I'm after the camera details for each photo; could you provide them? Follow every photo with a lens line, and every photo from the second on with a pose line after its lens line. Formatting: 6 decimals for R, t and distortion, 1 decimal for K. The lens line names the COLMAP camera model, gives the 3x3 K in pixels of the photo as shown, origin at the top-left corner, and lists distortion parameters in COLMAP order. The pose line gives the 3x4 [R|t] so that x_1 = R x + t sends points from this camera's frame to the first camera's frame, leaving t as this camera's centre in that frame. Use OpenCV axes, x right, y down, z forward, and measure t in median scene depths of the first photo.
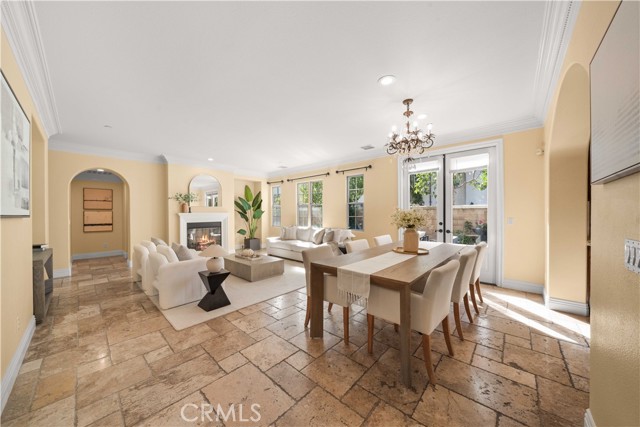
lens RADIAL K [[219.1, 0, 319.4], [0, 219.1, 215.2], [0, 0, 1]] dist [-0.004797, -0.000342]
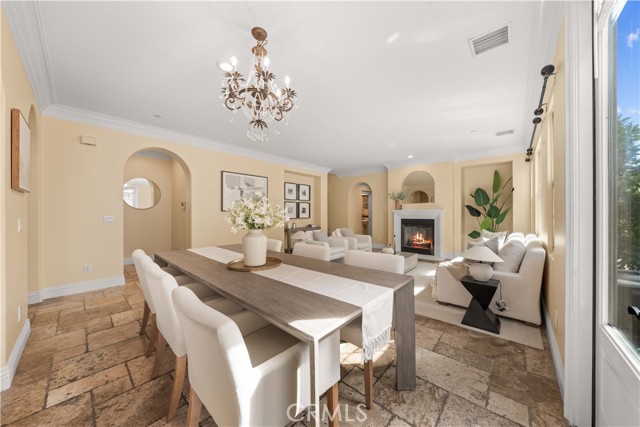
lens RADIAL K [[219.1, 0, 321.0], [0, 219.1, 212.1], [0, 0, 1]] dist [-0.004797, -0.000342]
pose [[0.009173, 0.000709, -0.999958, 0.464615], [-0.005118, 0.999987, 0.000662, 0.002172], [0.999945, 0.005112, 0.009177, 0.518241]]
